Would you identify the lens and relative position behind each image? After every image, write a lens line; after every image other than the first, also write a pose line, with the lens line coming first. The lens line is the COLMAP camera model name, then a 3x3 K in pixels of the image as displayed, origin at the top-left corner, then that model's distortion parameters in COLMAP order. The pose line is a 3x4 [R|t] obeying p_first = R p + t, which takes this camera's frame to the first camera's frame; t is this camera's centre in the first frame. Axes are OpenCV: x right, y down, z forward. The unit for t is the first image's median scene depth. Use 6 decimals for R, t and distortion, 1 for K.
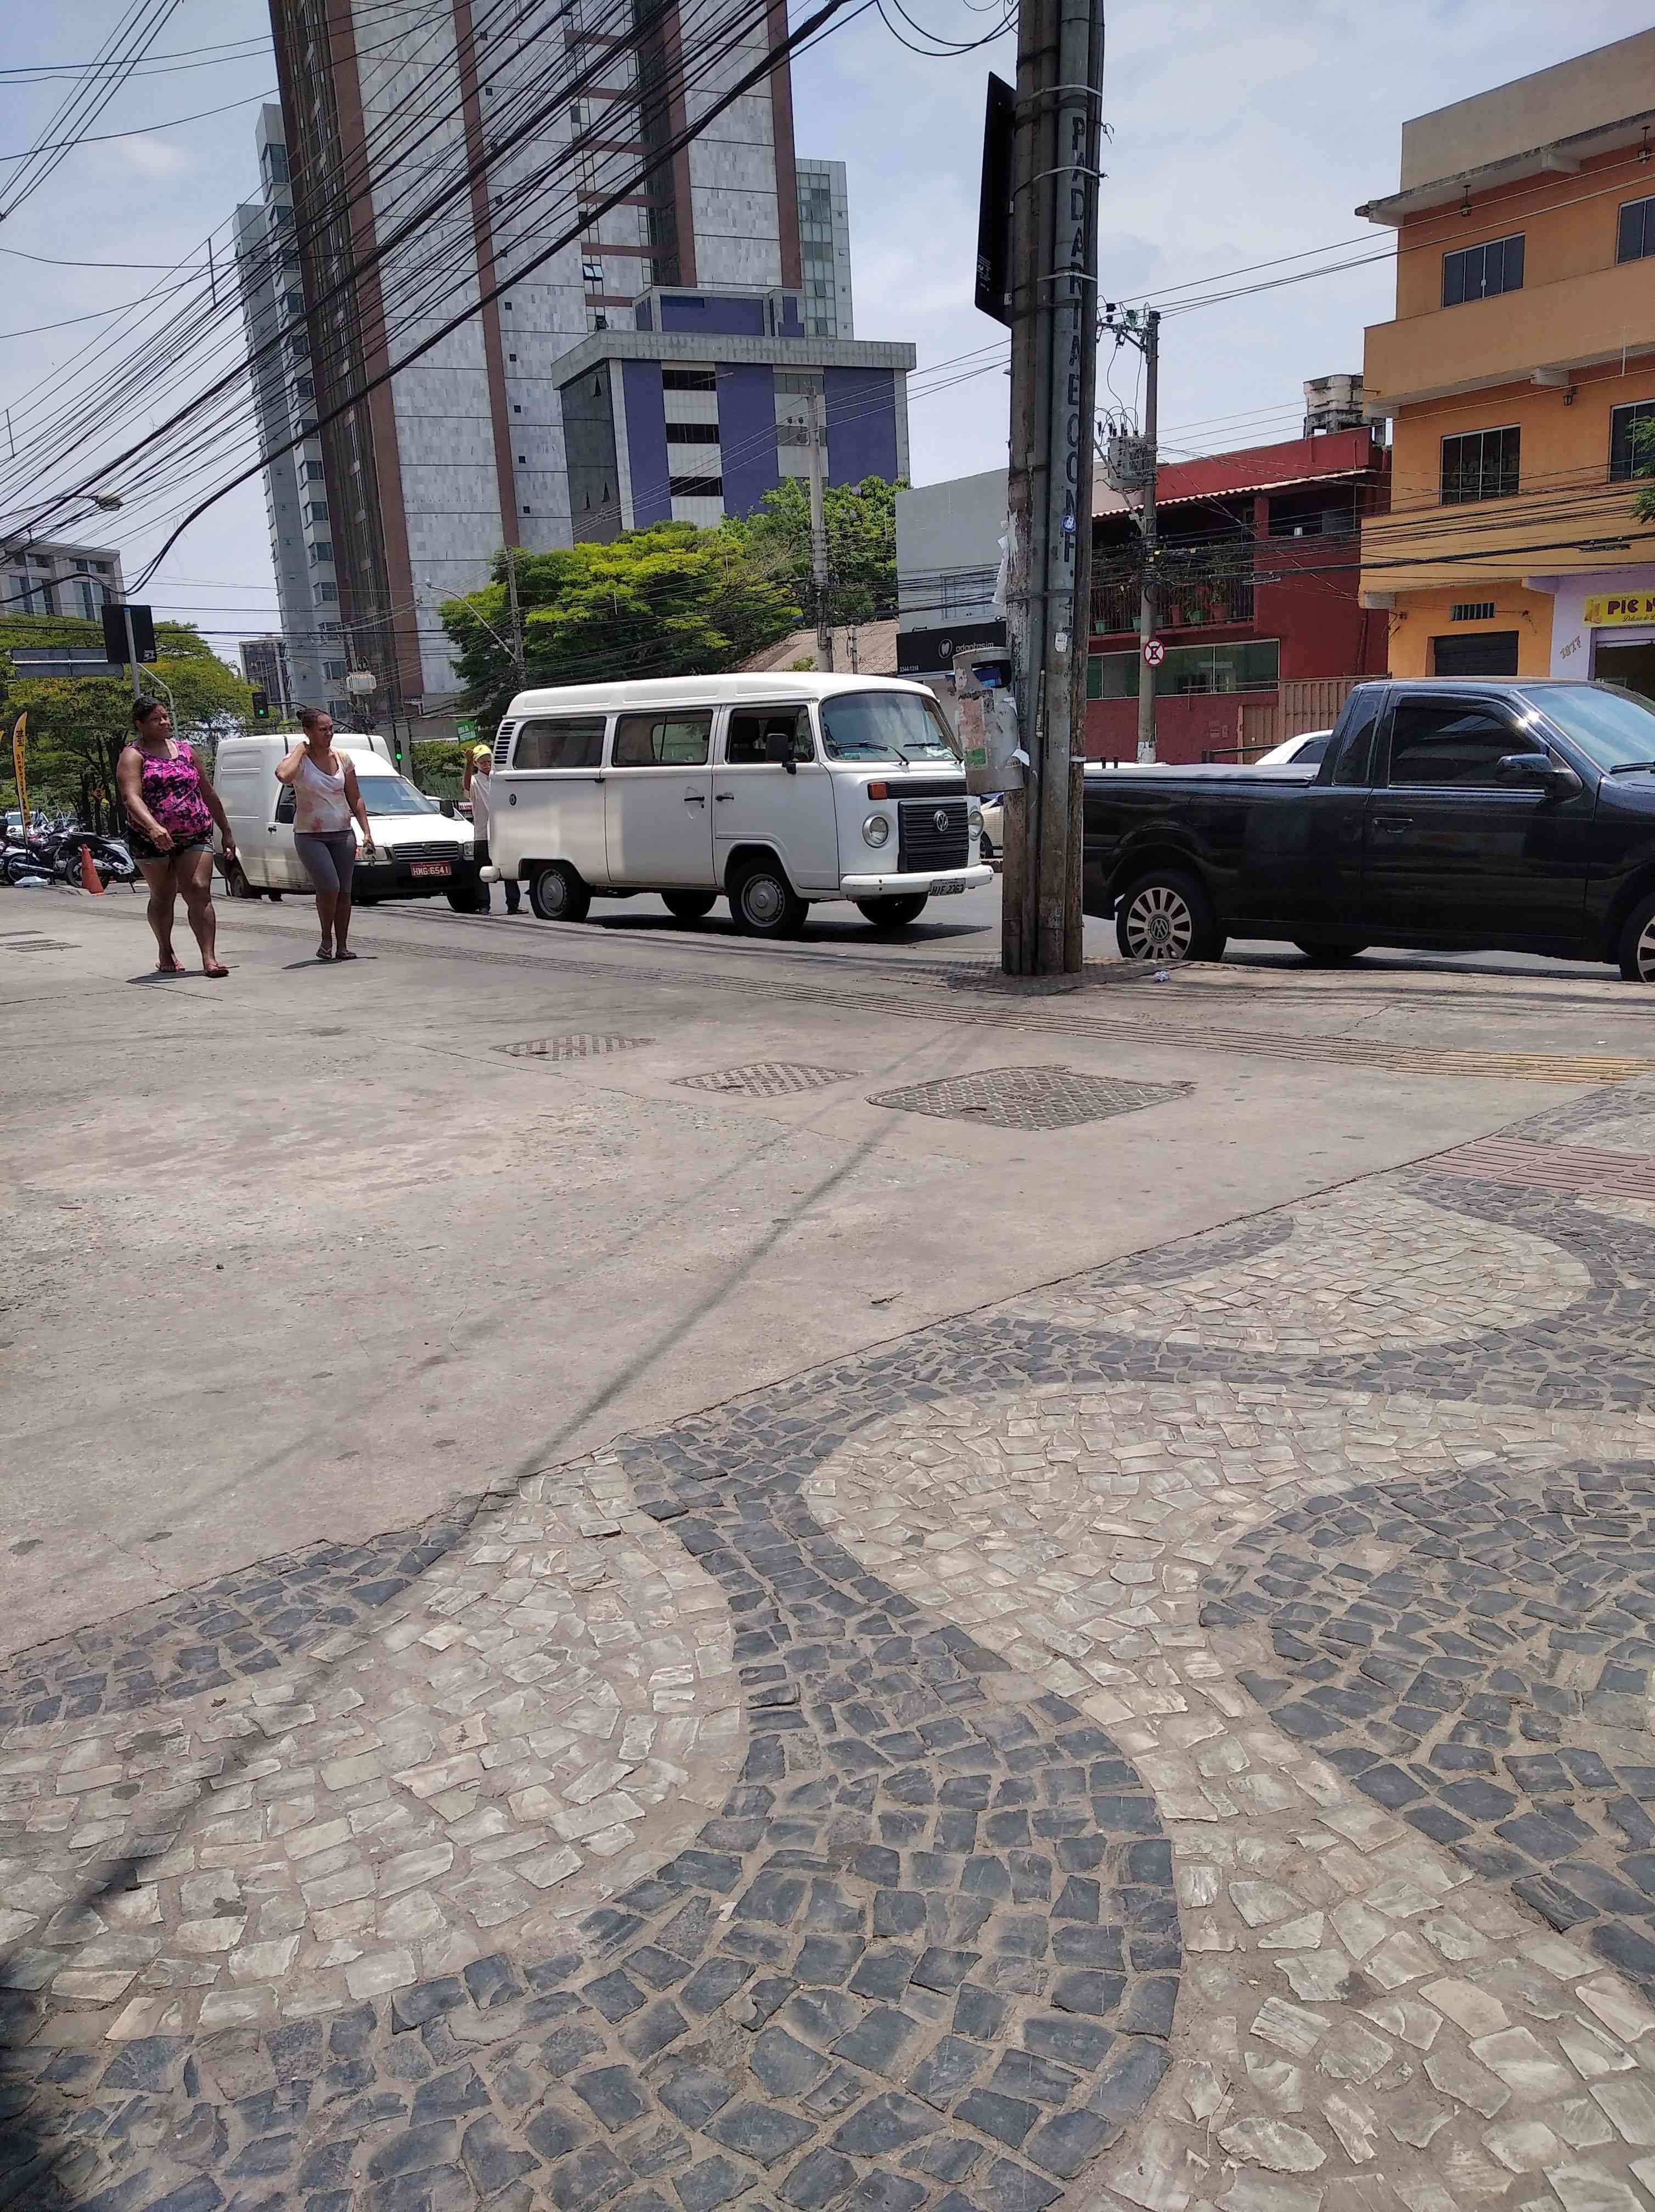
lens RADIAL K [[1711.0, 0, 827.5], [0, 1711.0, 1106.0], [0, 0, 1]] dist [0.062598, -0.122486]
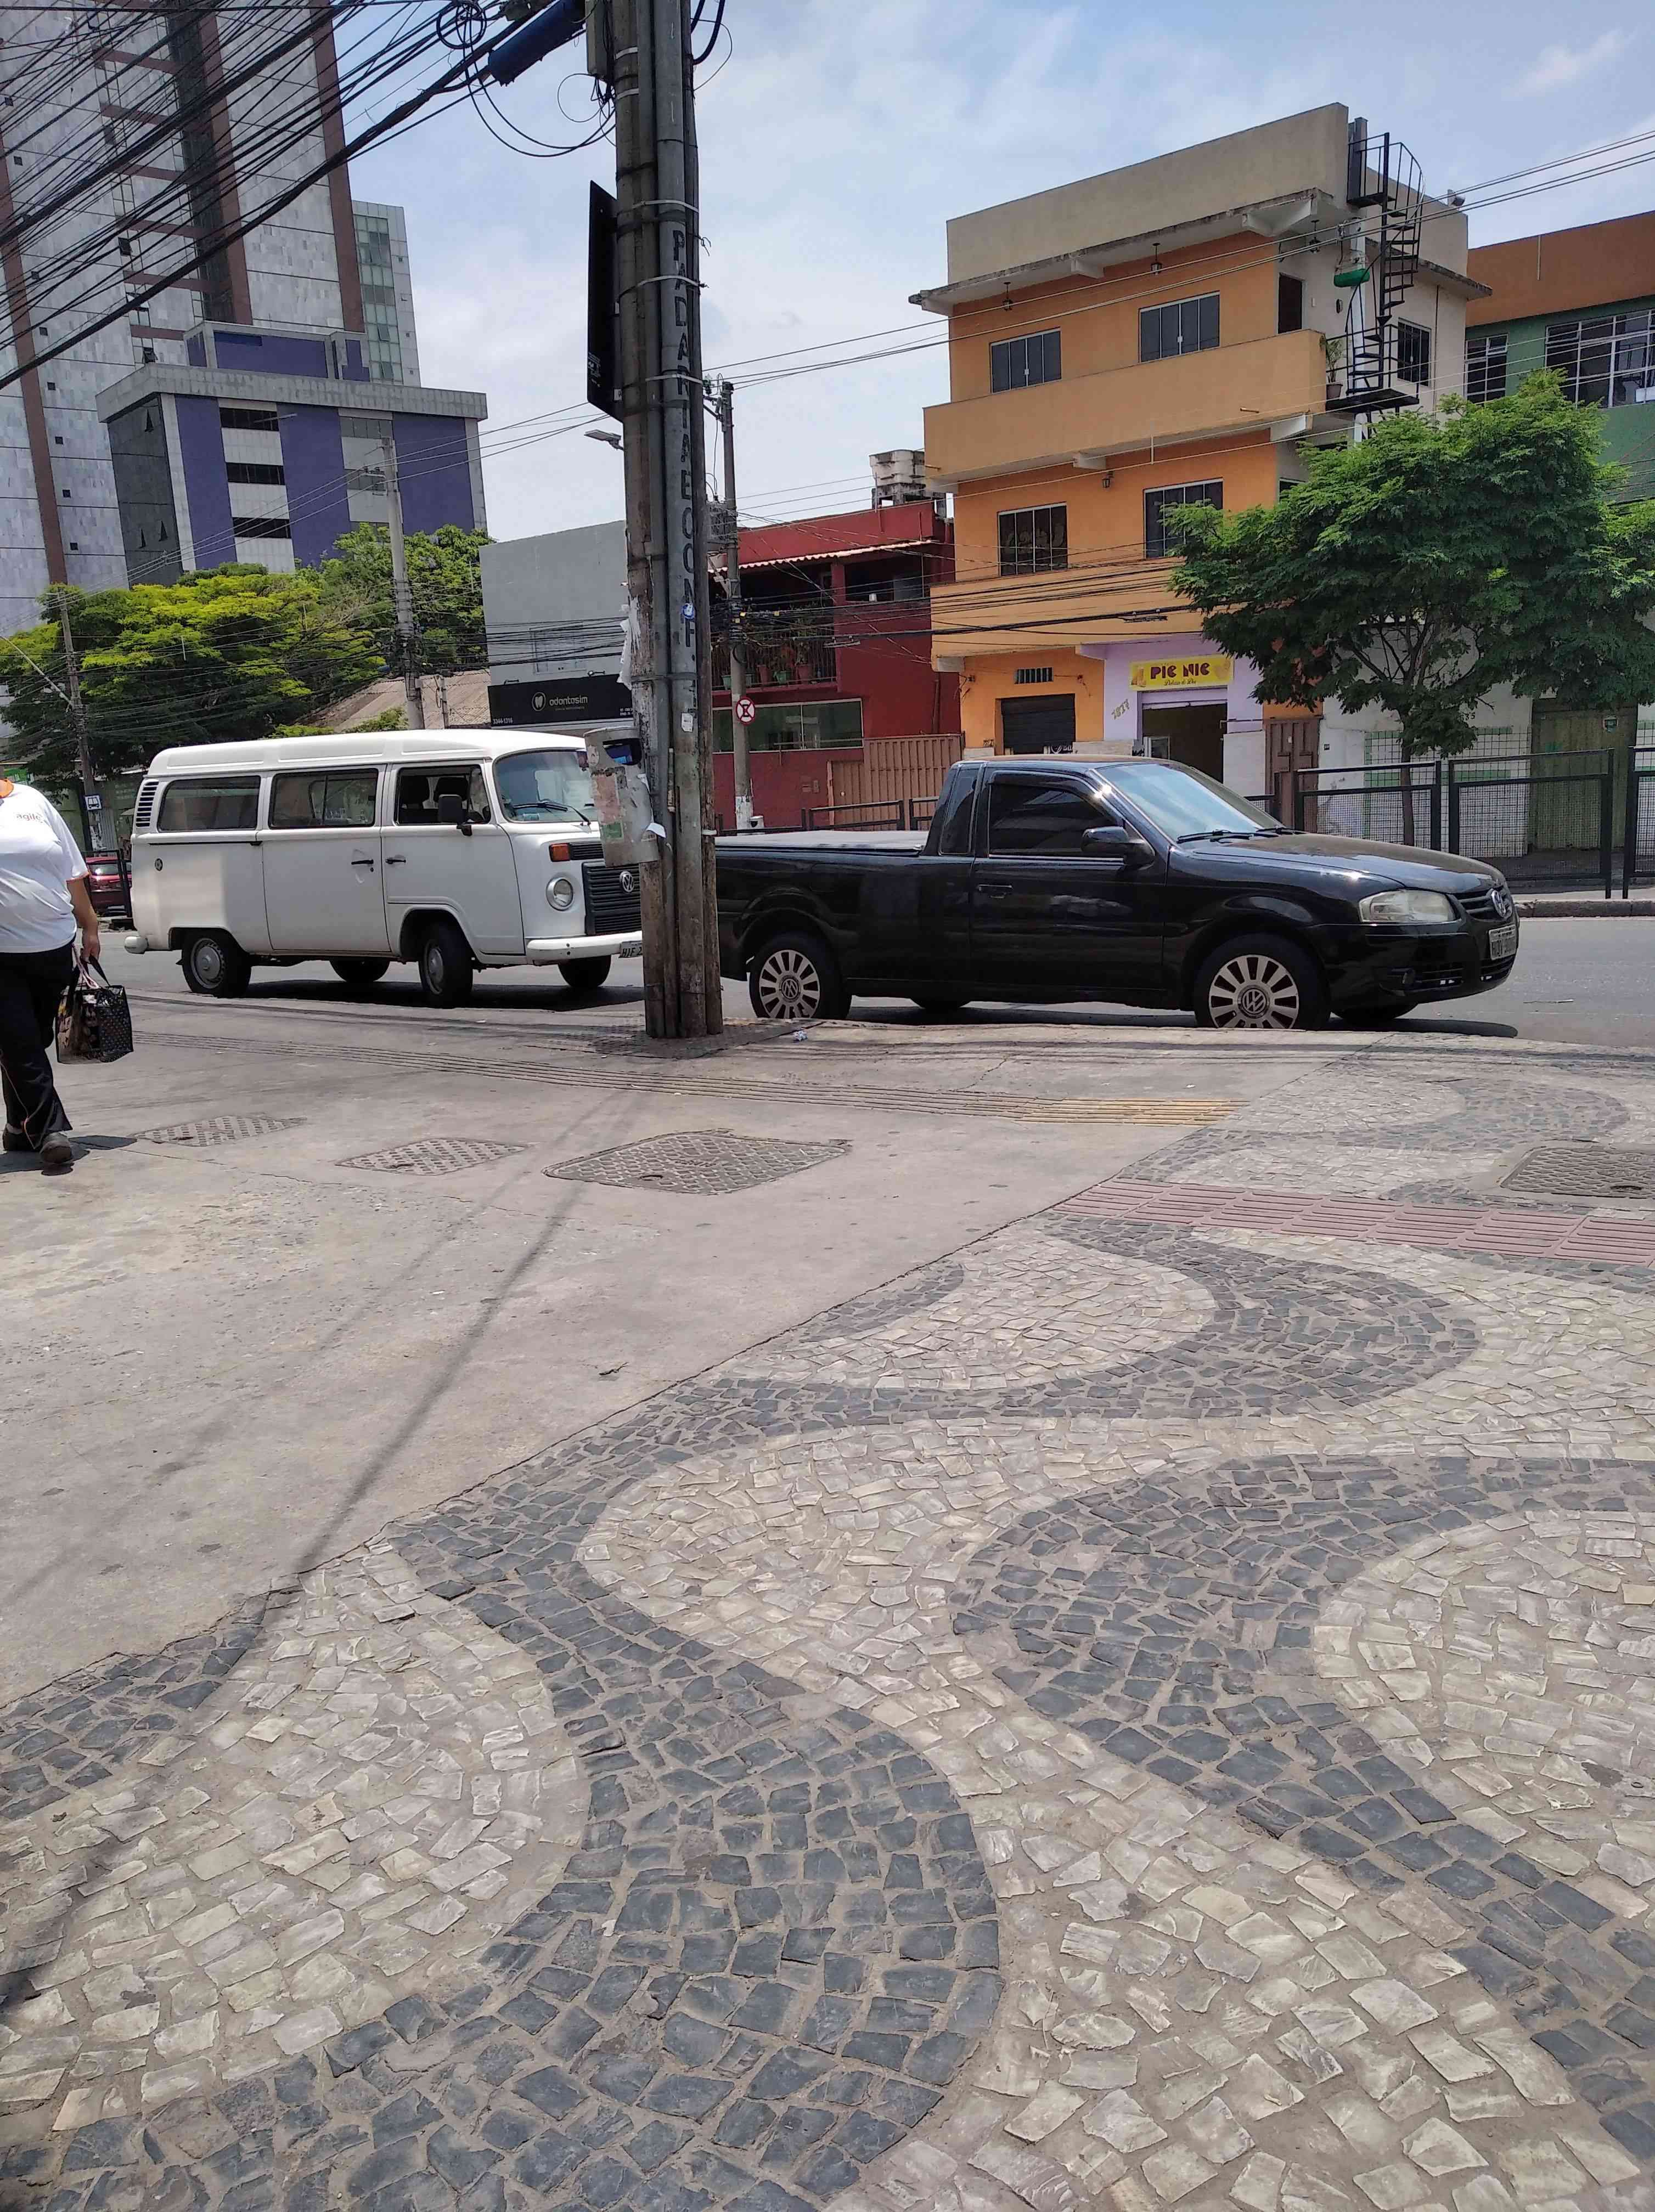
lens RADIAL K [[1711.0, 0, 827.5], [0, 1711.0, 1106.0], [0, 0, 1]] dist [0.062598, -0.122486]
pose [[0.972463, -0.046896, 0.228288, -0.069599], [0.052589, 0.998437, -0.018914, -0.023468], [-0.227045, 0.030399, 0.973410, -0.077538]]
